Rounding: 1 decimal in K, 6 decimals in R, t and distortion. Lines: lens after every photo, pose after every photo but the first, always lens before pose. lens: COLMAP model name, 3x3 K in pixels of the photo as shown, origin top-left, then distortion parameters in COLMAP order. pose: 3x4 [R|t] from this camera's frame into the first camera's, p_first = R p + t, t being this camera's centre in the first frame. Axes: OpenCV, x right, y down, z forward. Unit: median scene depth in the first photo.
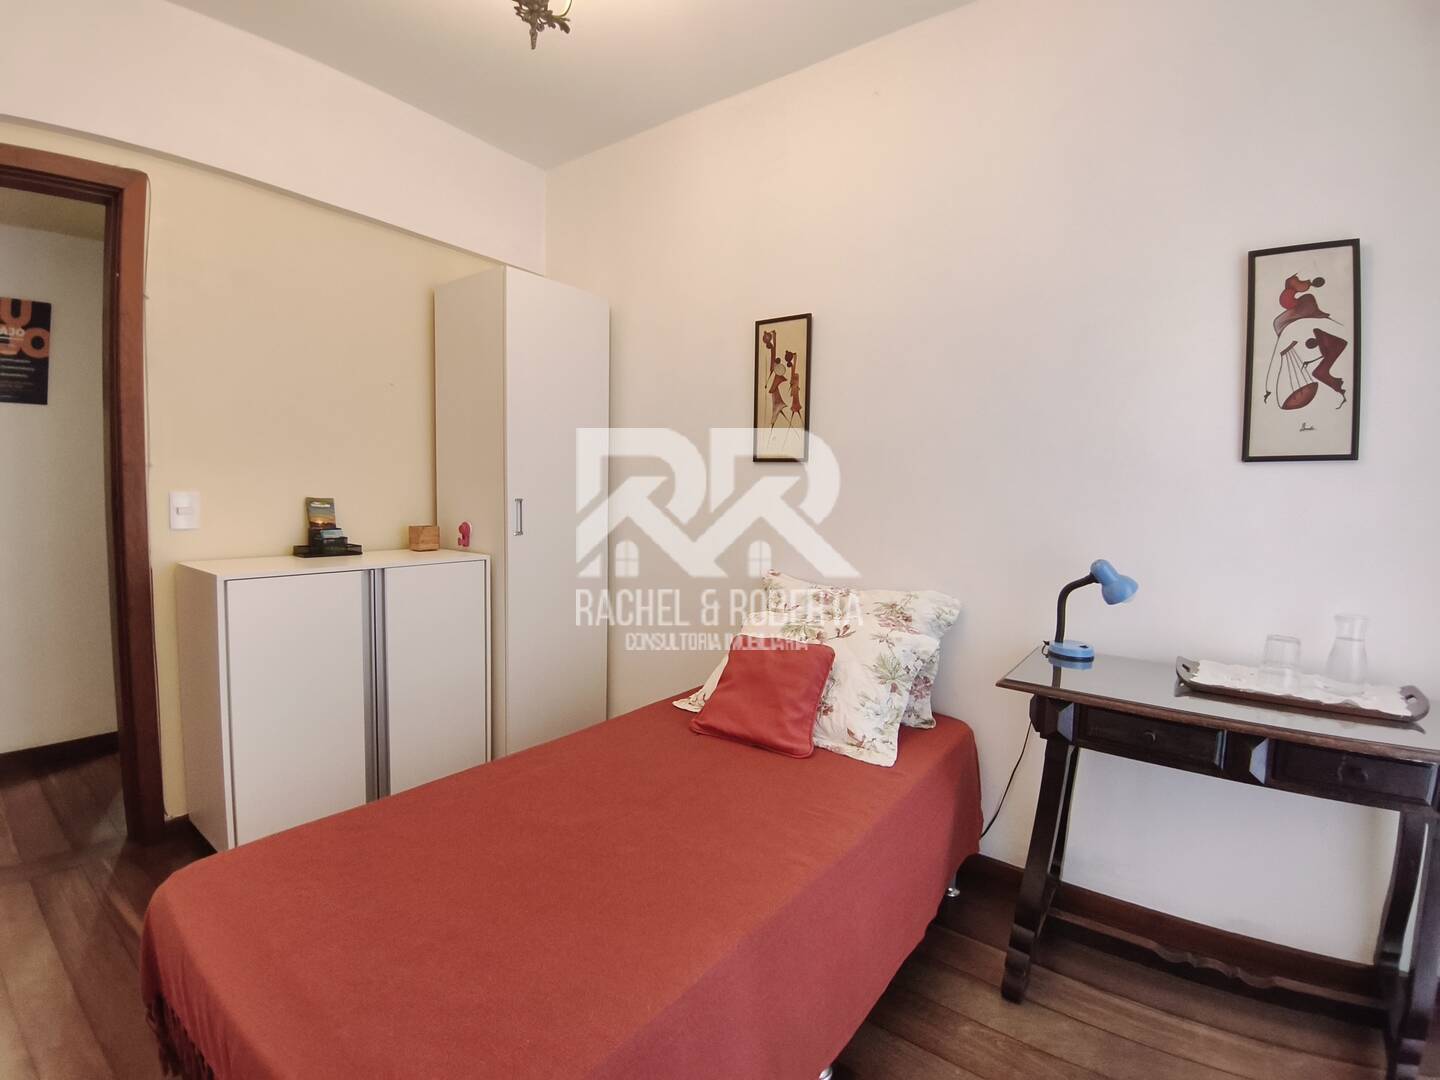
lens RADIAL K [[664.8, 0, 720.0], [0, 664.8, 540.0], [0, 0, 1]] dist [0.009877, -0.037609]
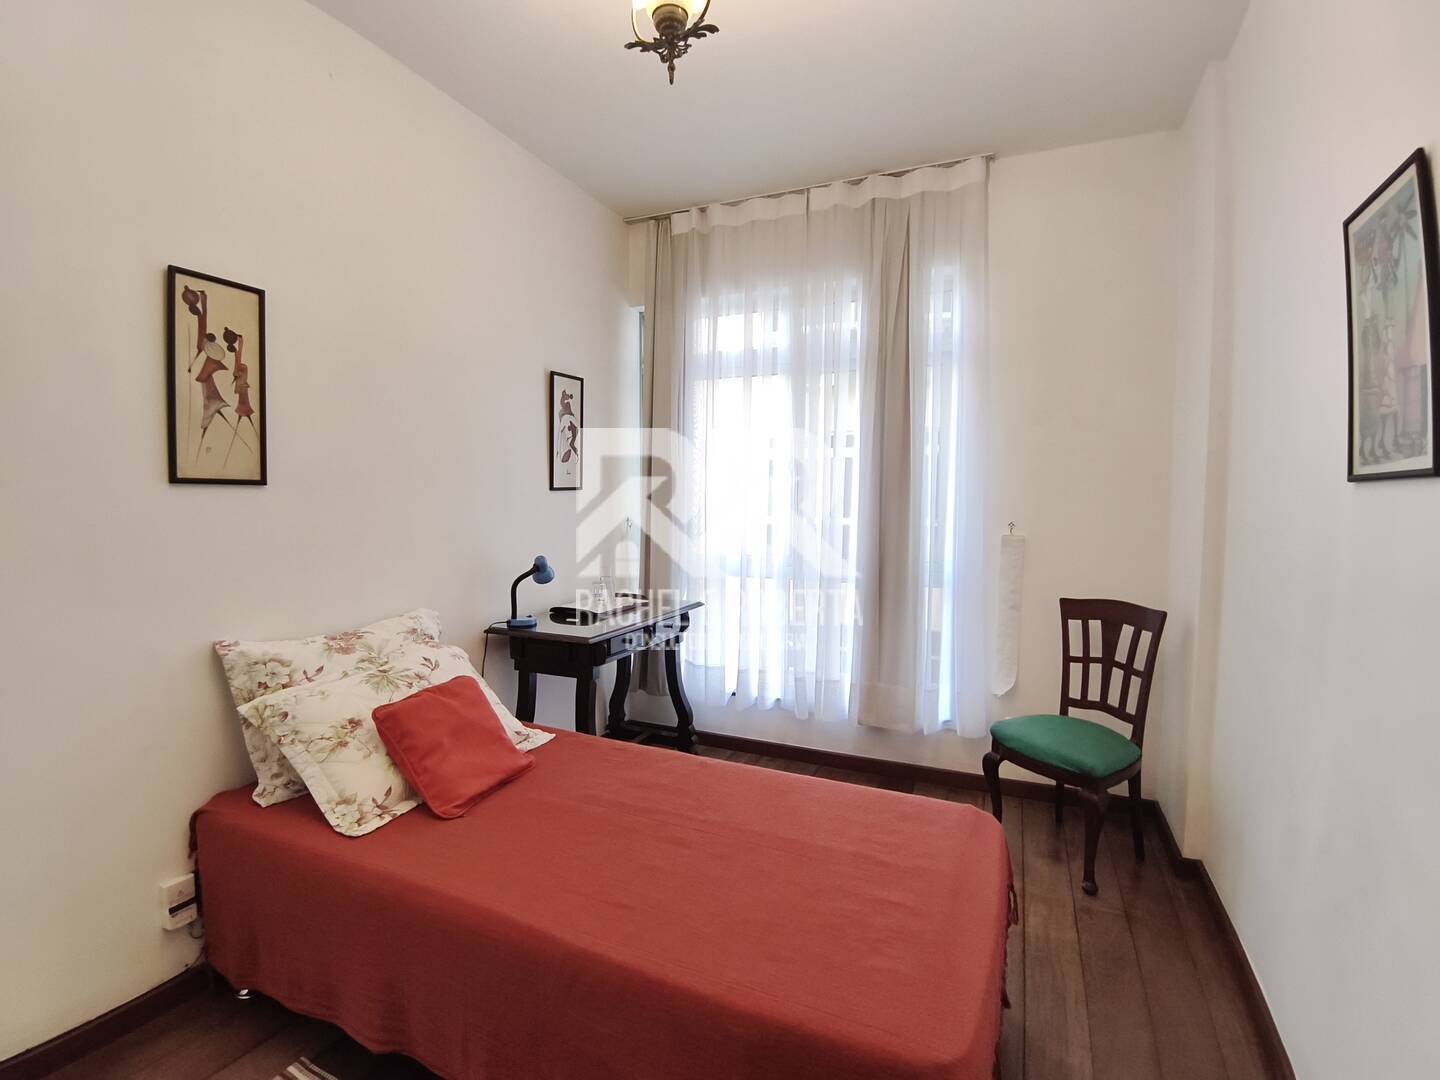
lens RADIAL K [[664.8, 0, 720.0], [0, 664.8, 540.0], [0, 0, 1]] dist [0.009877, -0.037609]
pose [[-0.217157, -0.067242, 0.973818, -0.702730], [0.096259, 0.991287, 0.089914, -0.074076], [-0.971379, 0.113265, -0.208792, 0.661497]]
